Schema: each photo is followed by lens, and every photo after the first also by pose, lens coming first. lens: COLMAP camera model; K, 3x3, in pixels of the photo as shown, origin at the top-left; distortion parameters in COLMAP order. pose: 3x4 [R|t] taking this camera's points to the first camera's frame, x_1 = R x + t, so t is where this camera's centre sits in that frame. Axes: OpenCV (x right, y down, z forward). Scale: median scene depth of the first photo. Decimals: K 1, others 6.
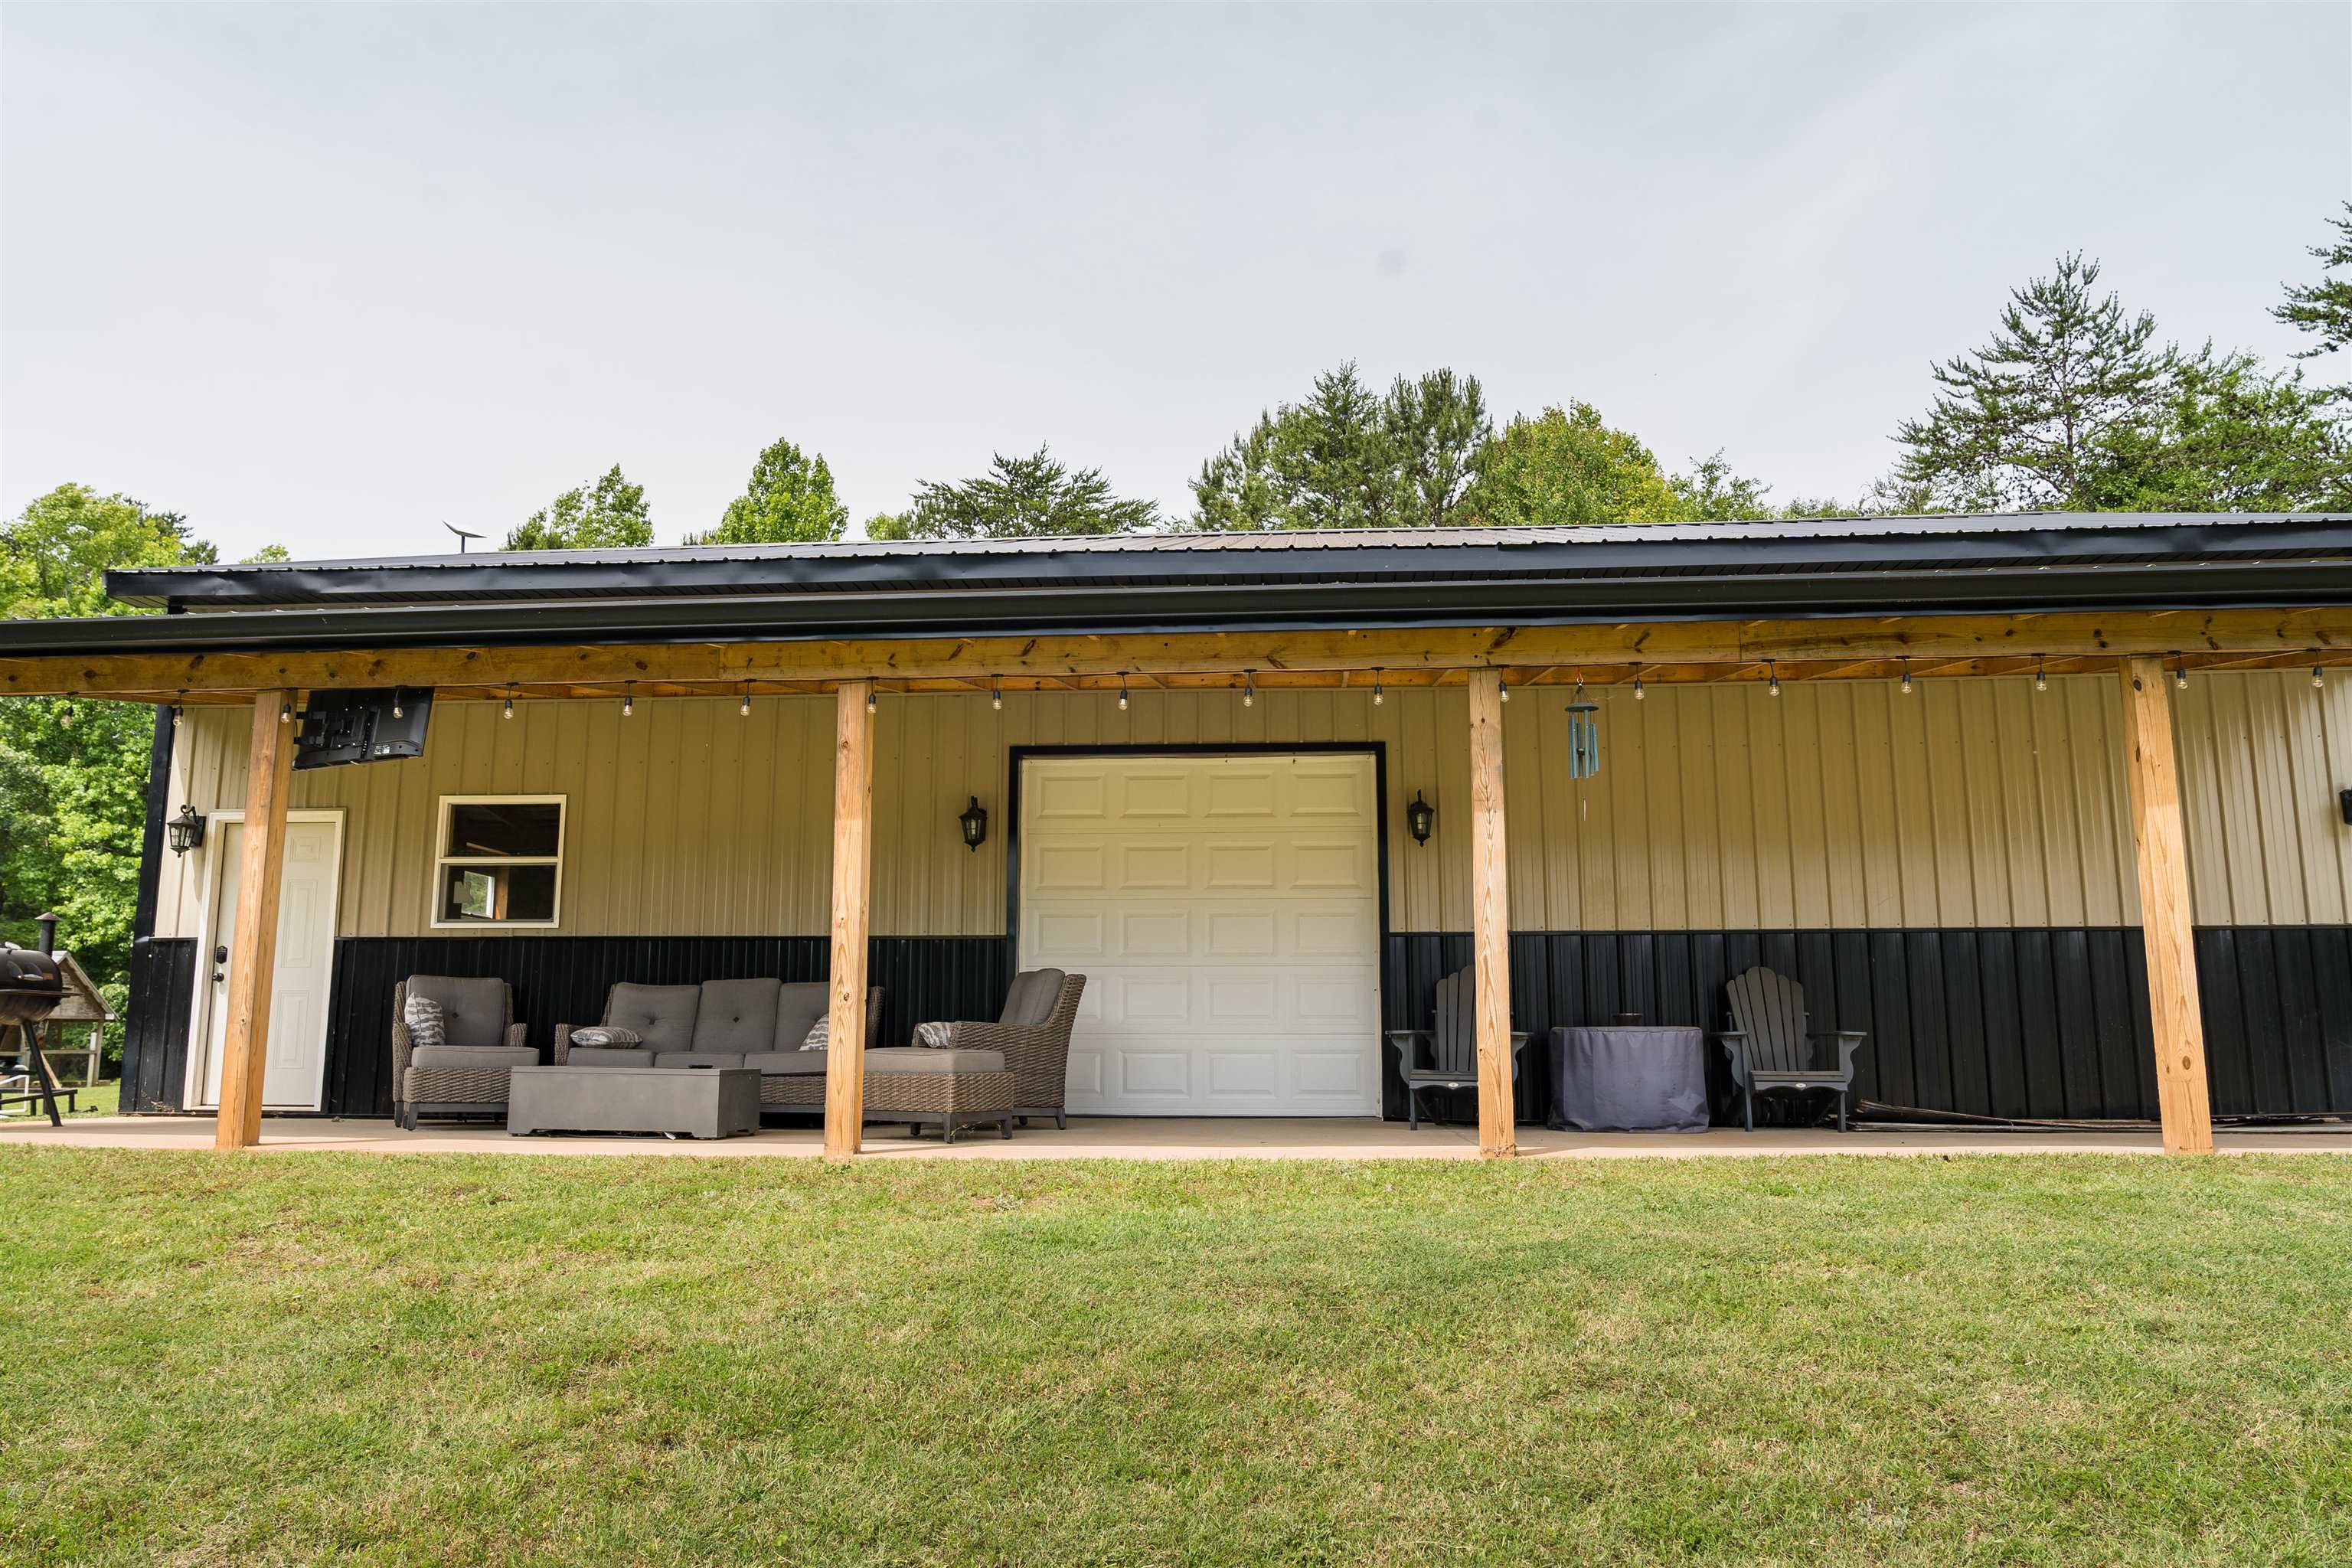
lens RADIAL K [[1603.0, 0, 1177.0], [0, 1603.0, 778.2], [0, 0, 1]] dist [-0.036249, 0.020096]
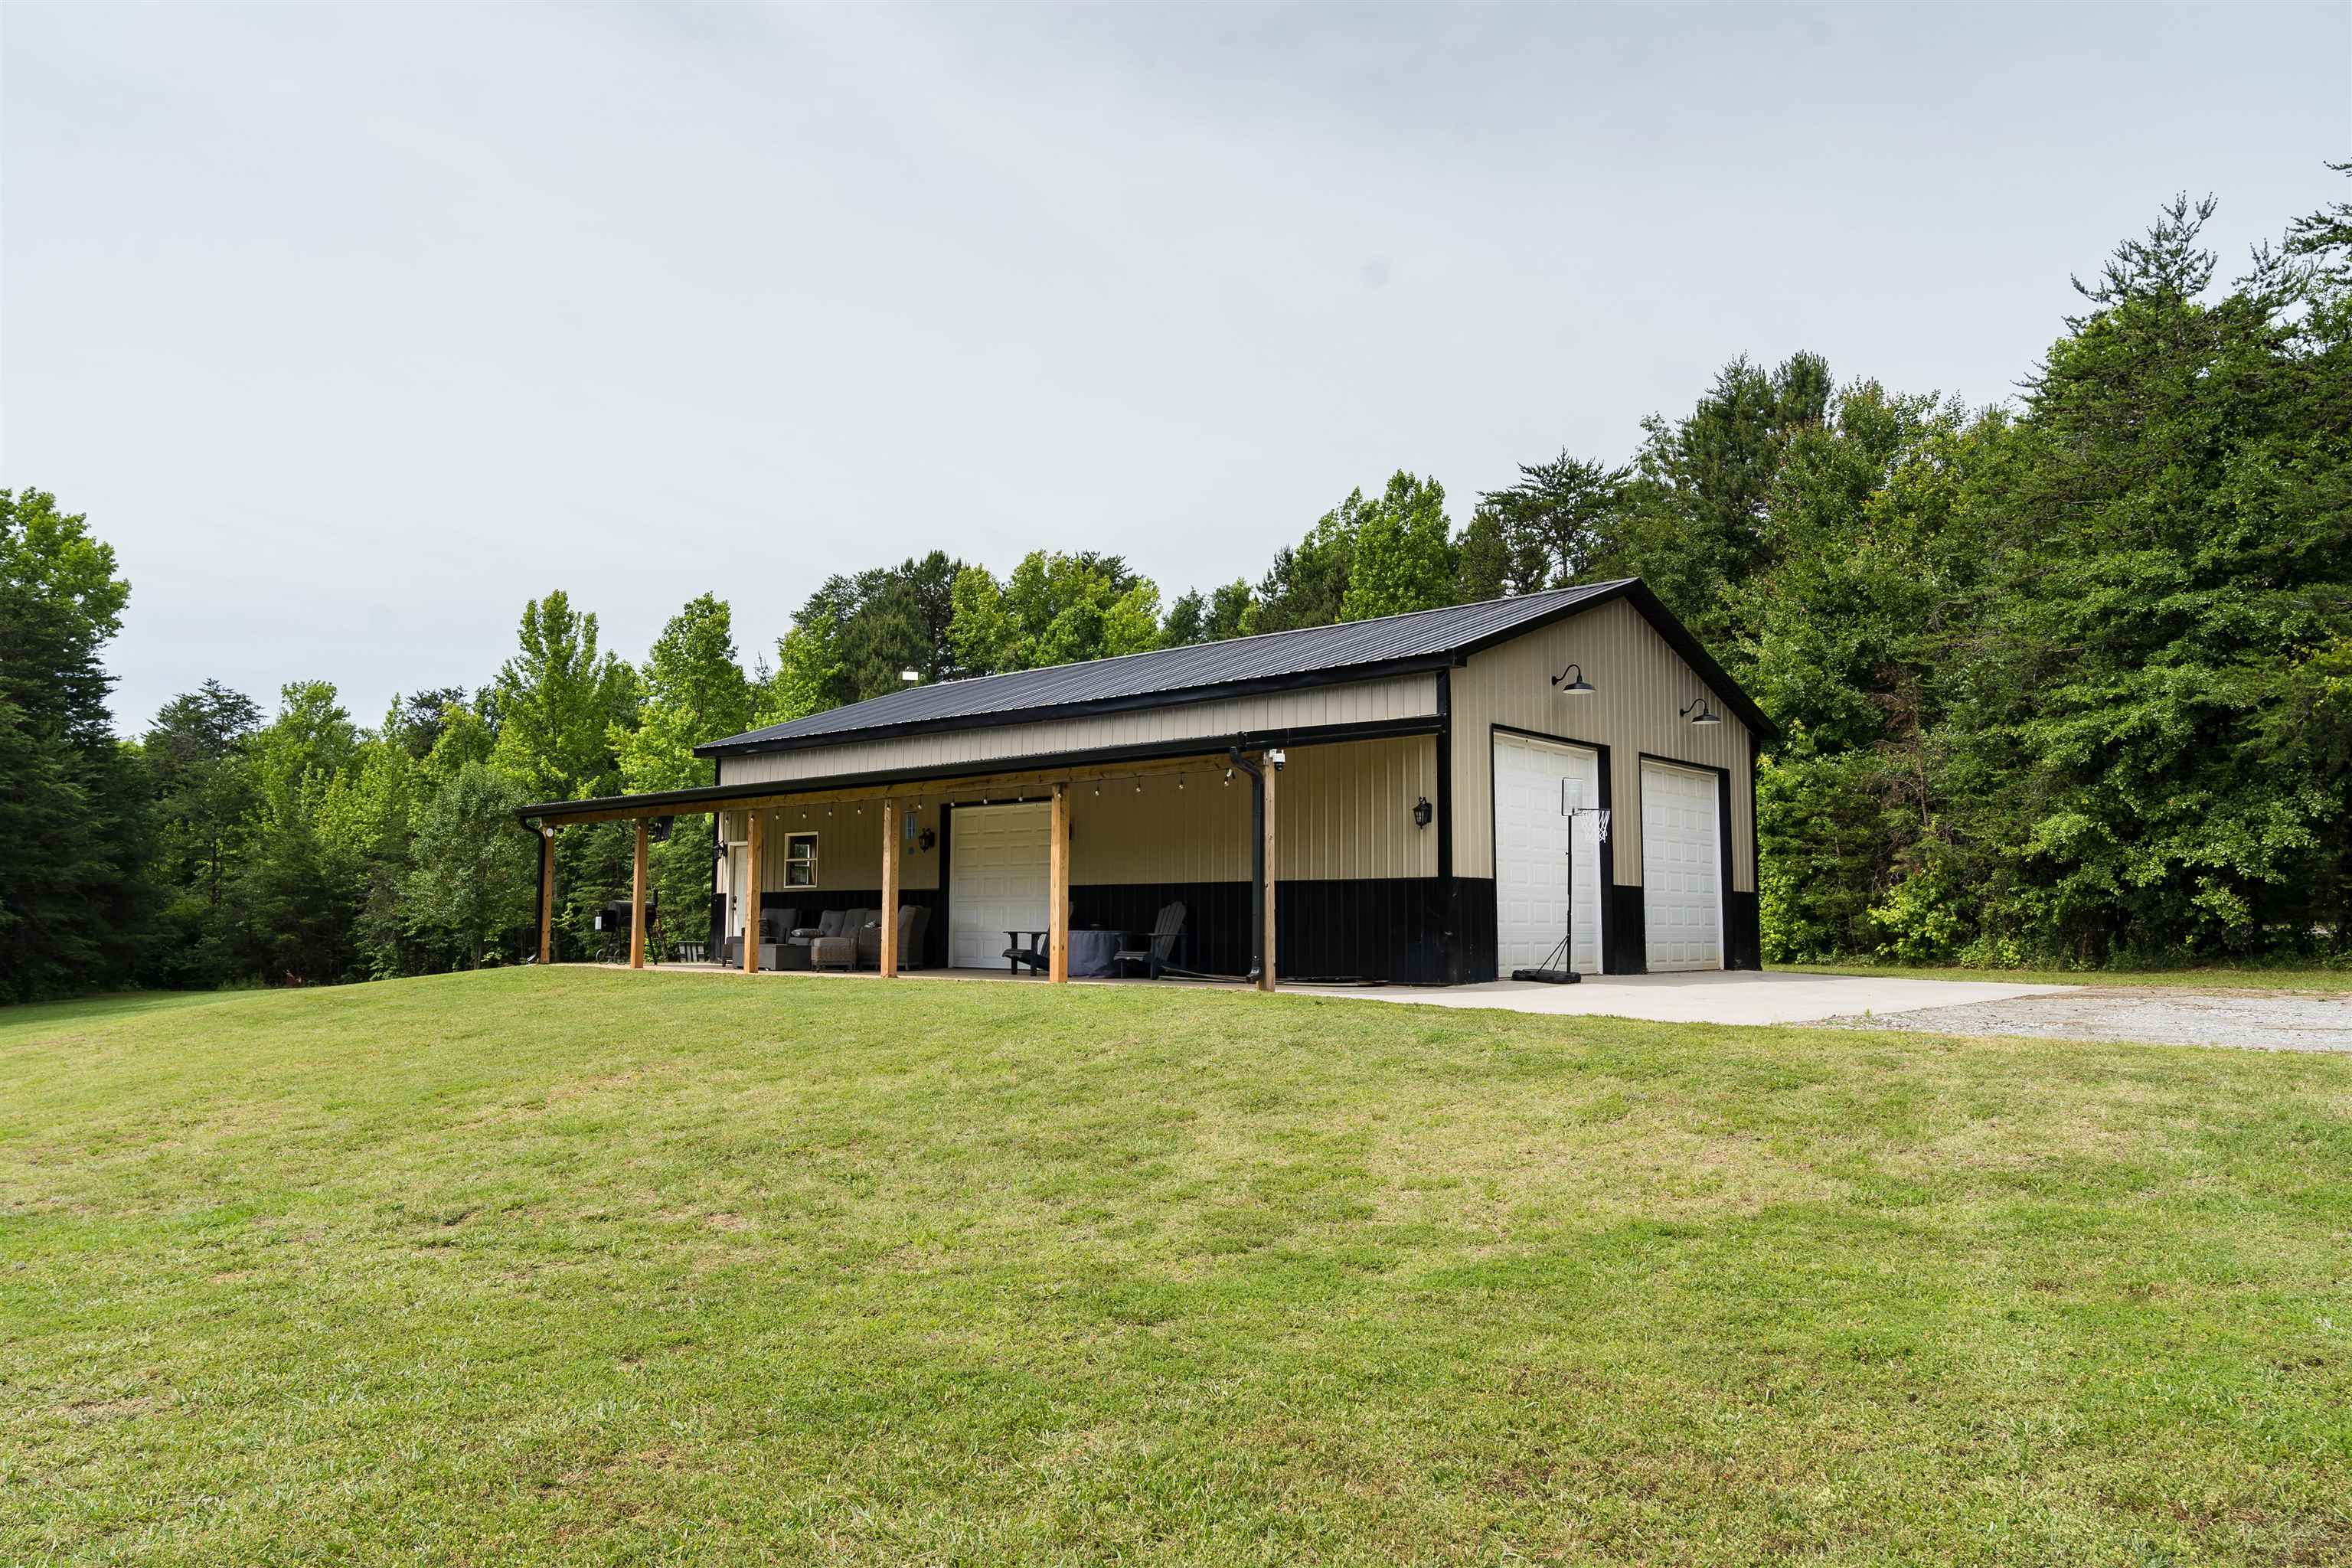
lens RADIAL K [[1603.0, 0, 1173.9], [0, 1603.0, 787.3], [0, 0, 1]] dist [-0.036249, 0.020096]
pose [[0.793892, -0.048975, -0.606083, 1.477886], [0.088997, 0.995376, 0.036143, -0.093539], [0.601510, -0.082633, 0.794580, -0.566923]]
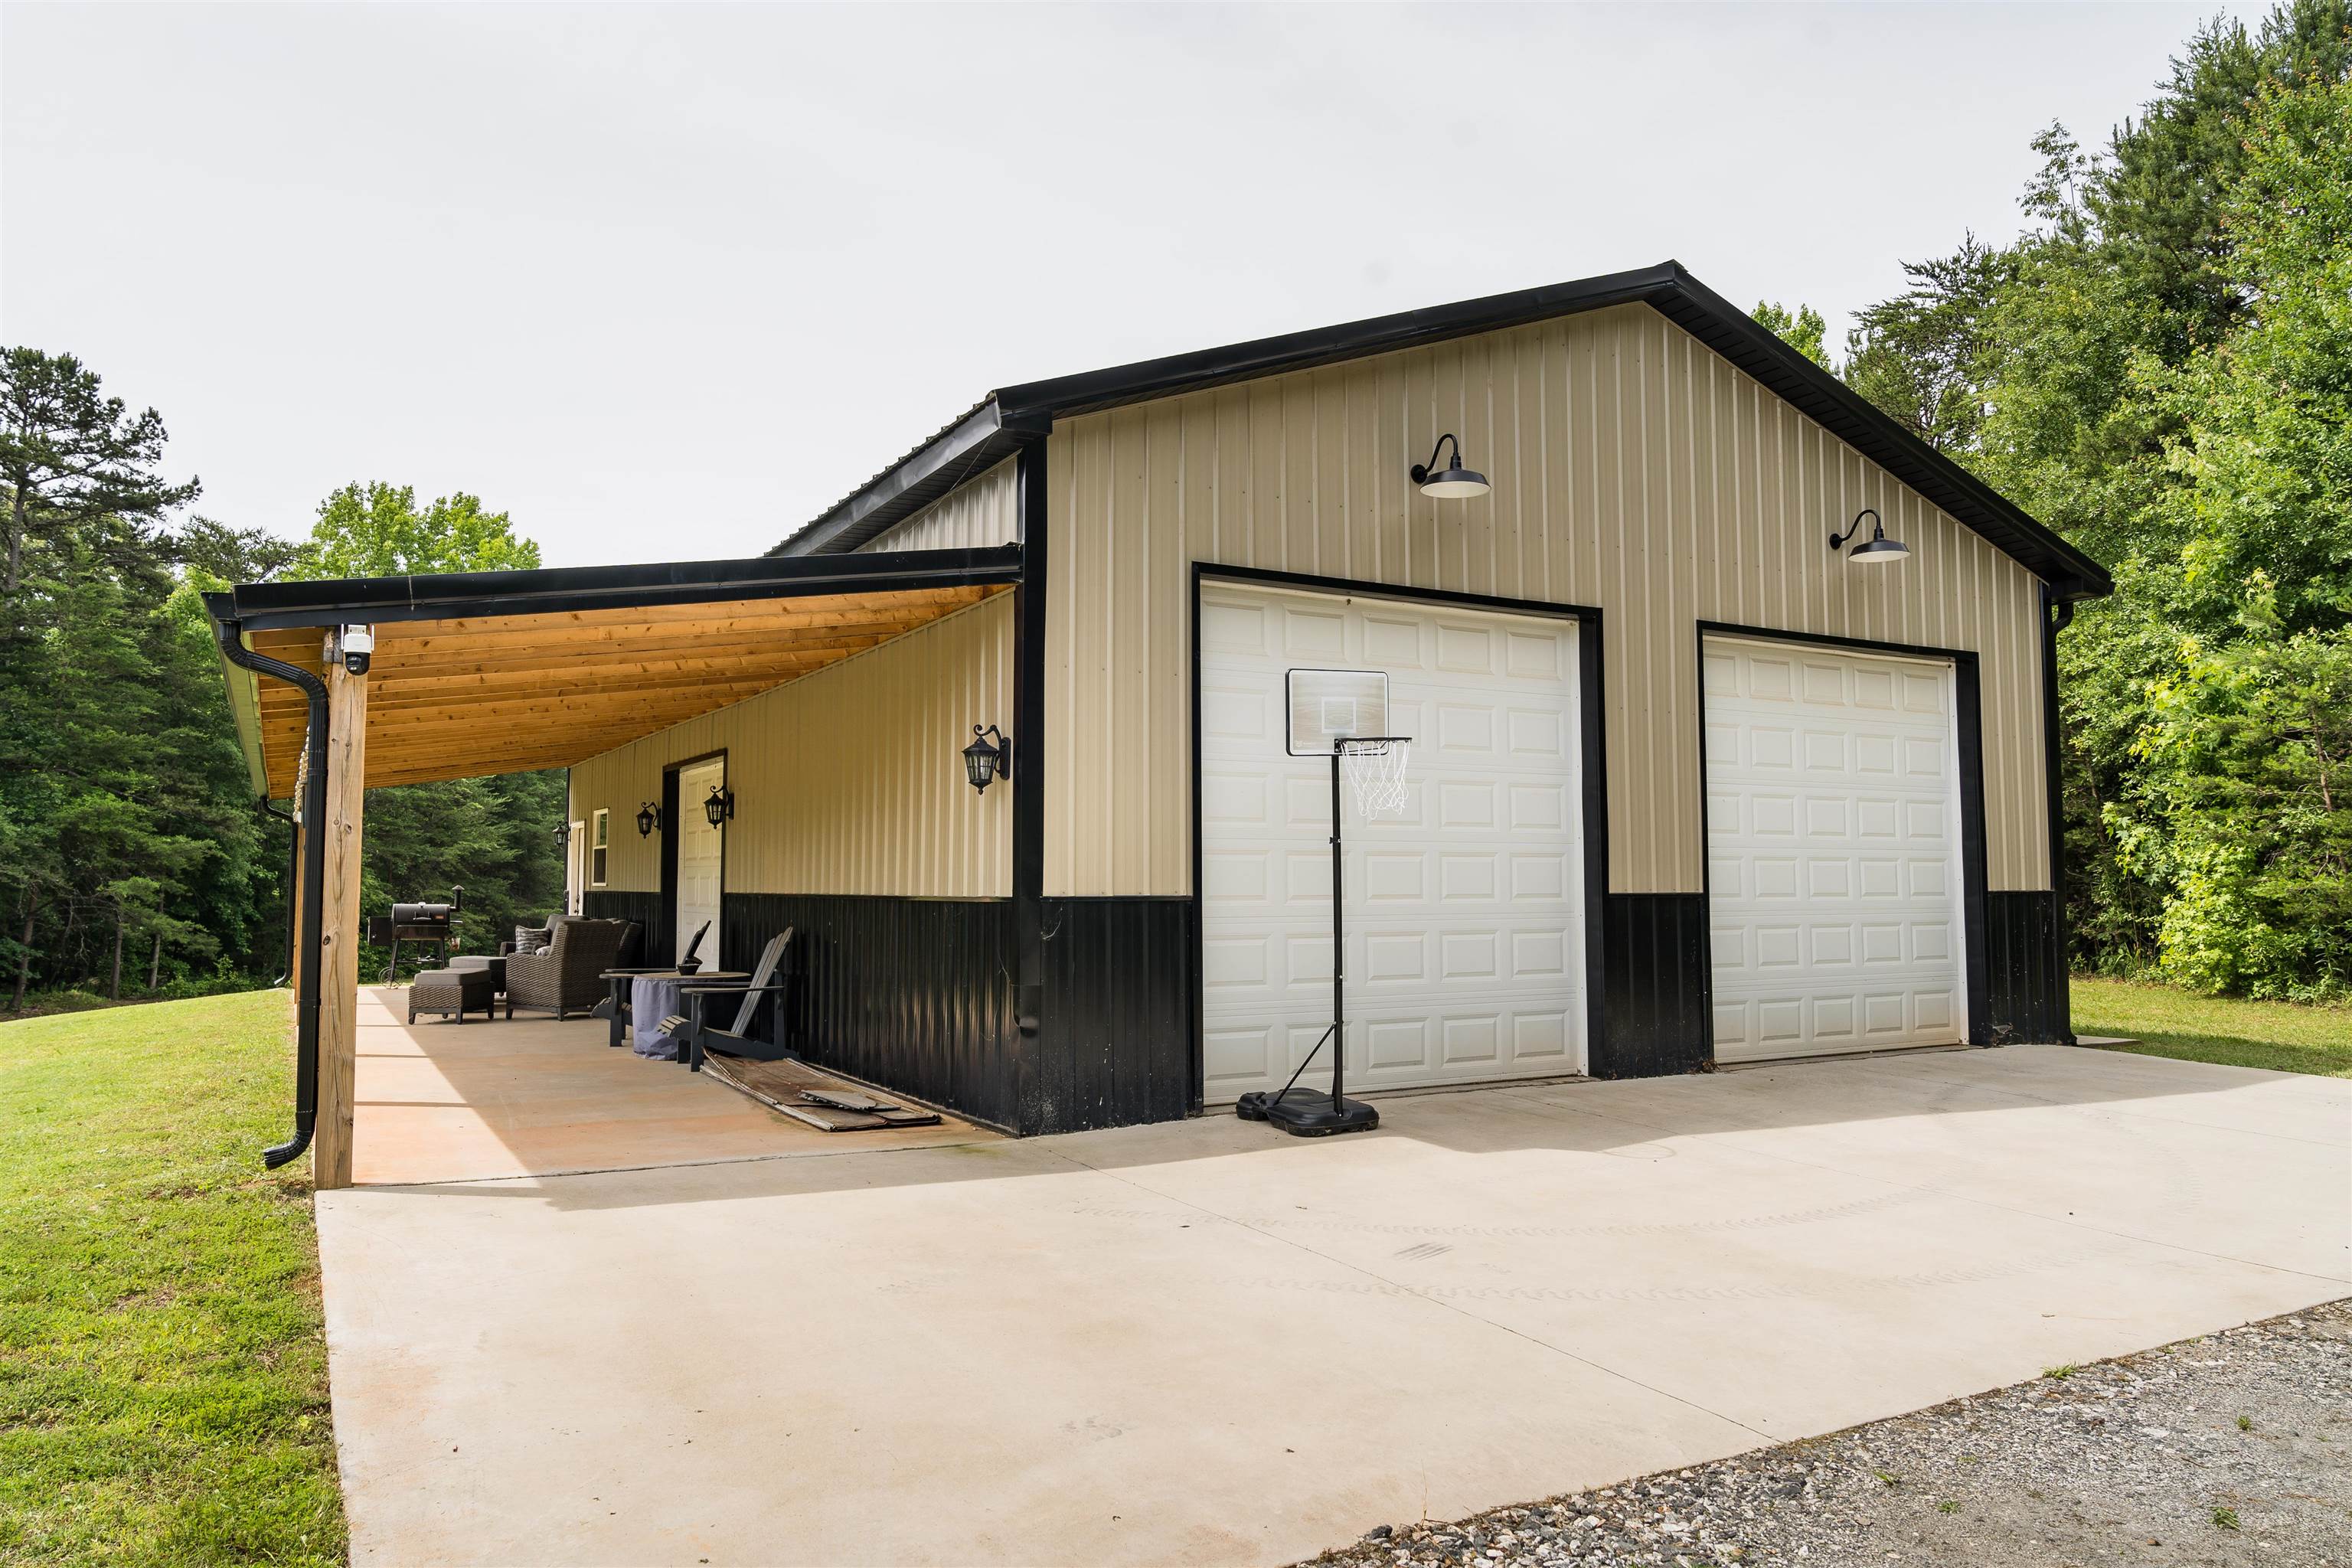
lens RADIAL K [[1603.0, 0, 1168.1], [0, 1603.0, 785.2], [0, 0, 1]] dist [-0.036249, 0.020096]
pose [[0.550070, -0.050731, -0.833576, 1.366892], [0.129791, 0.991218, 0.025323, 0.020808], [0.824971, -0.122120, 0.551824, 0.550843]]
